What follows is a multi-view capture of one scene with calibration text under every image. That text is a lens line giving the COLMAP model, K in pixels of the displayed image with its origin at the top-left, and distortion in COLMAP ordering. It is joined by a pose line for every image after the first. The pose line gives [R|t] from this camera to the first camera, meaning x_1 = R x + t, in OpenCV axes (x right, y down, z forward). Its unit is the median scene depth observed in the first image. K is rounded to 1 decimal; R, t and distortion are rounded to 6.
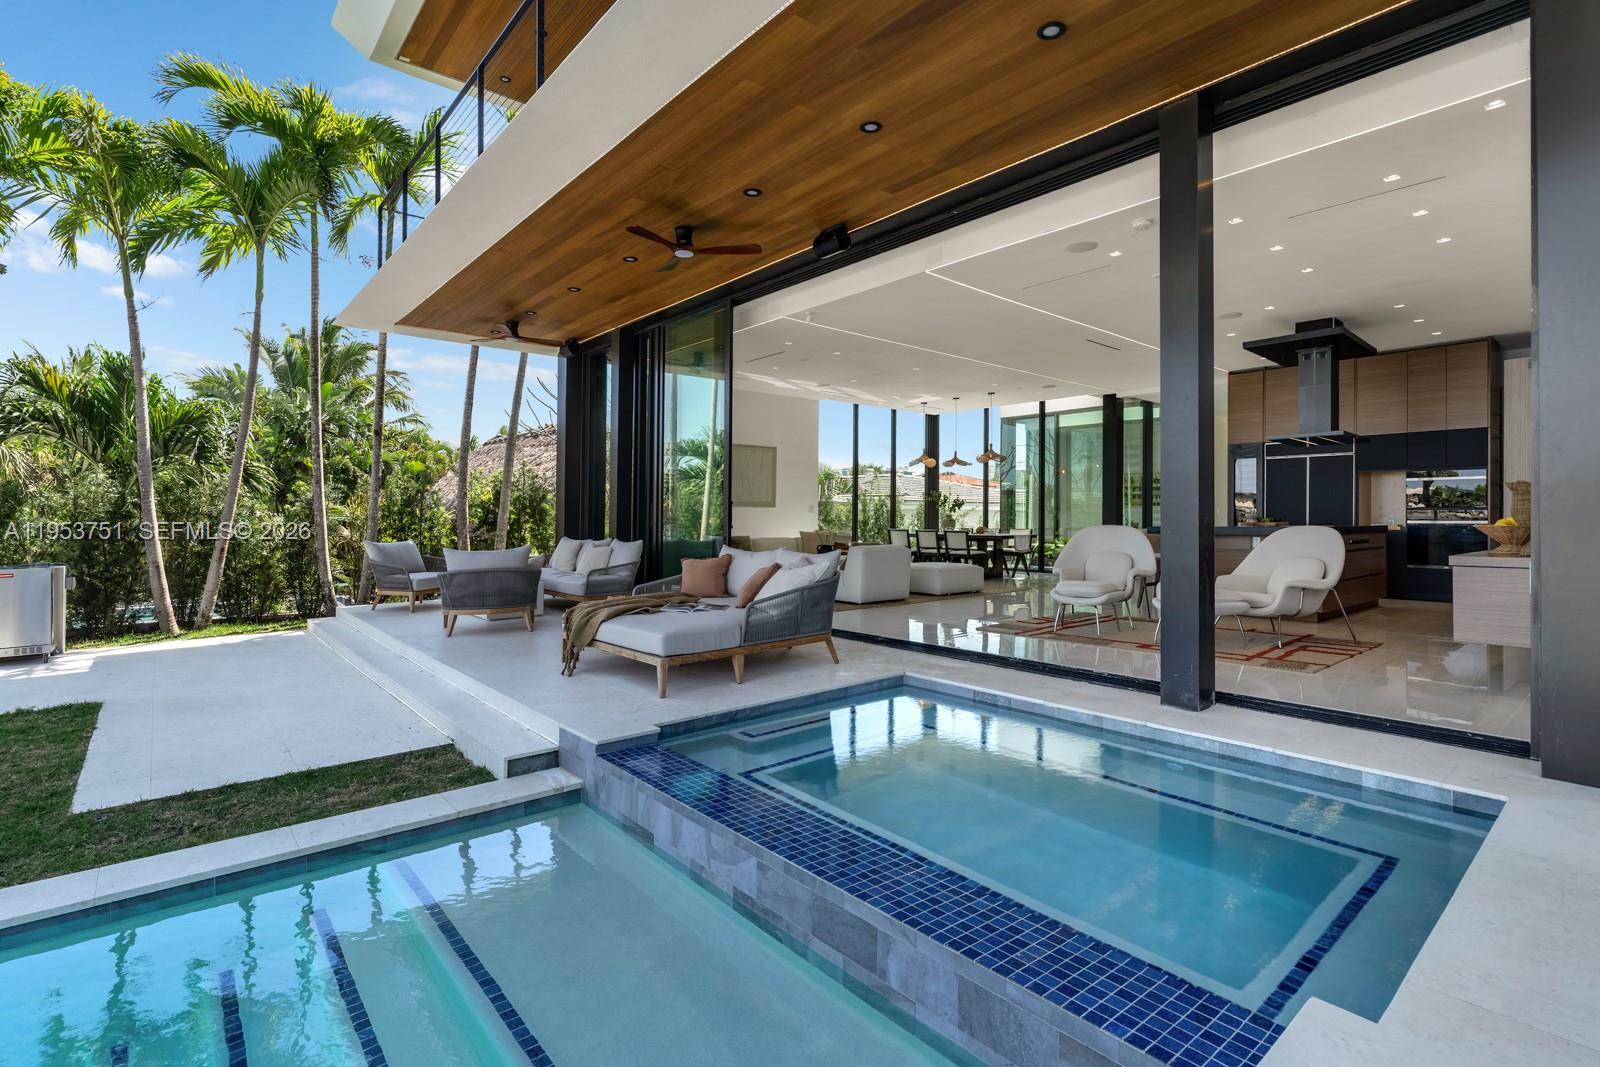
lens RADIAL K [[741.0, 0, 798.1], [0, 741.0, 510.1], [0, 0, 1]] dist [-0.000382, 0.000013]
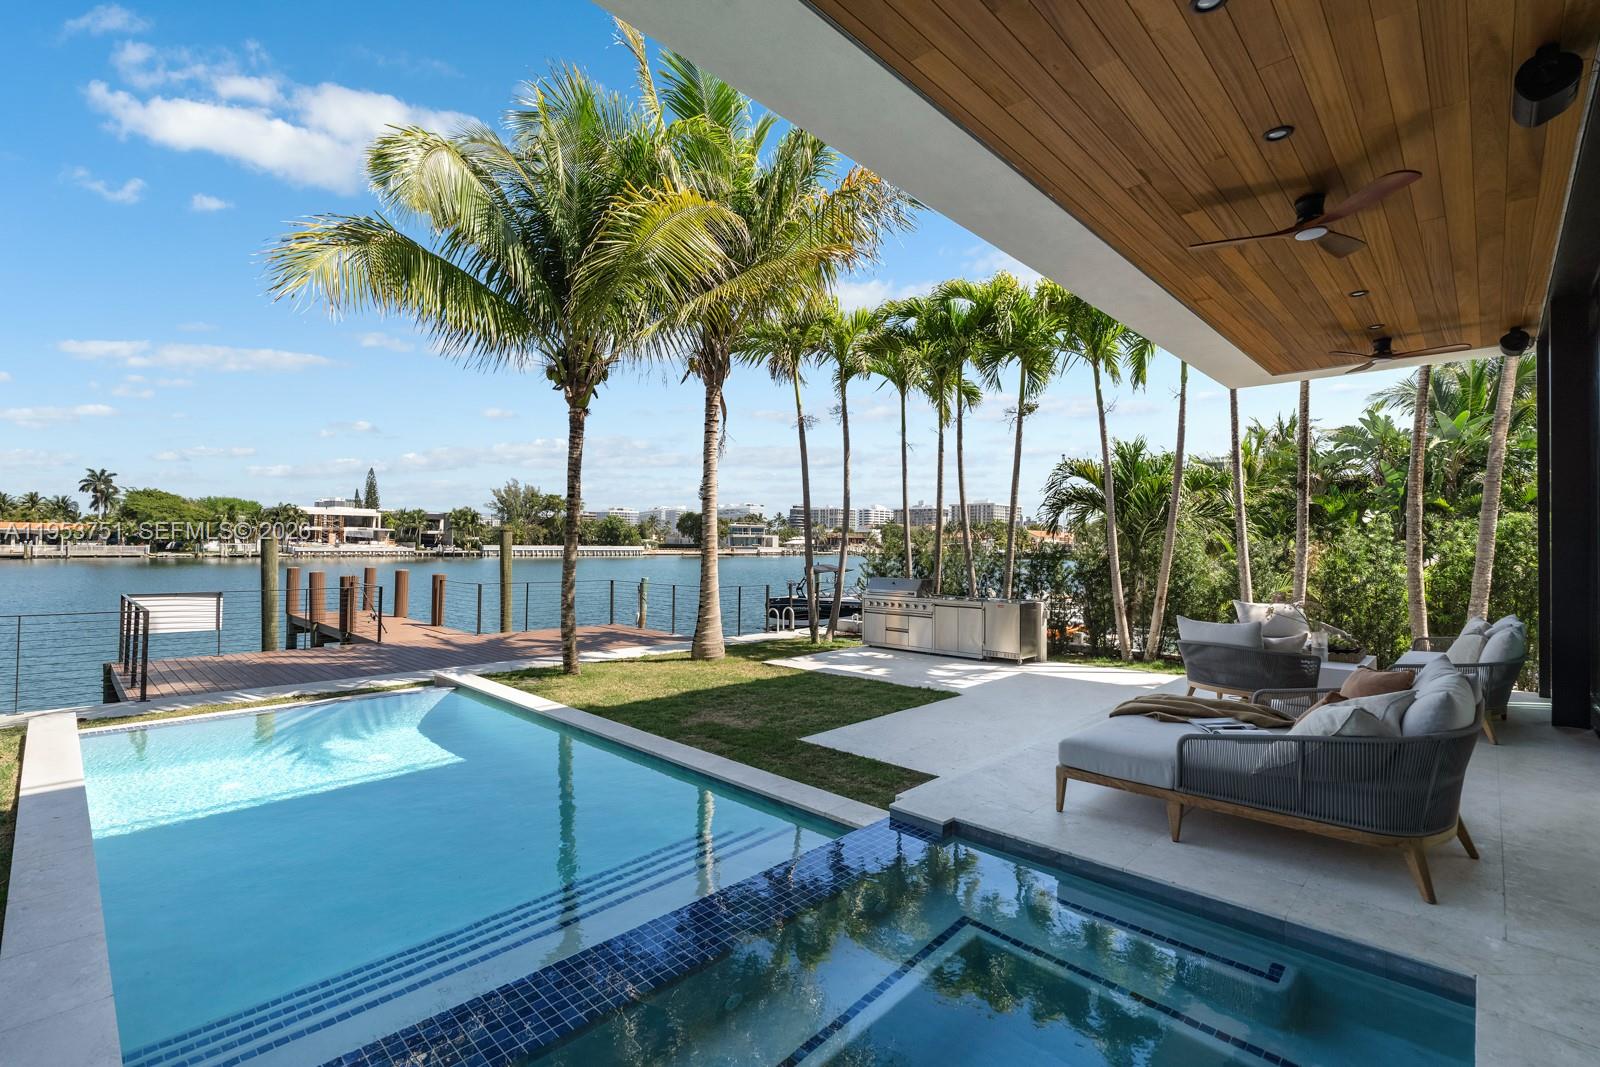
lens RADIAL K [[723.5, 0, 794.7], [0, 723.5, 530.9], [0, 0, 1]] dist [0.000095, 0.000106]
pose [[0.098692, -0.022582, -0.994862, 0.648956], [0.002409, 0.999745, -0.022453, -0.062409], [0.995115, -0.000181, 0.098721, 0.592807]]
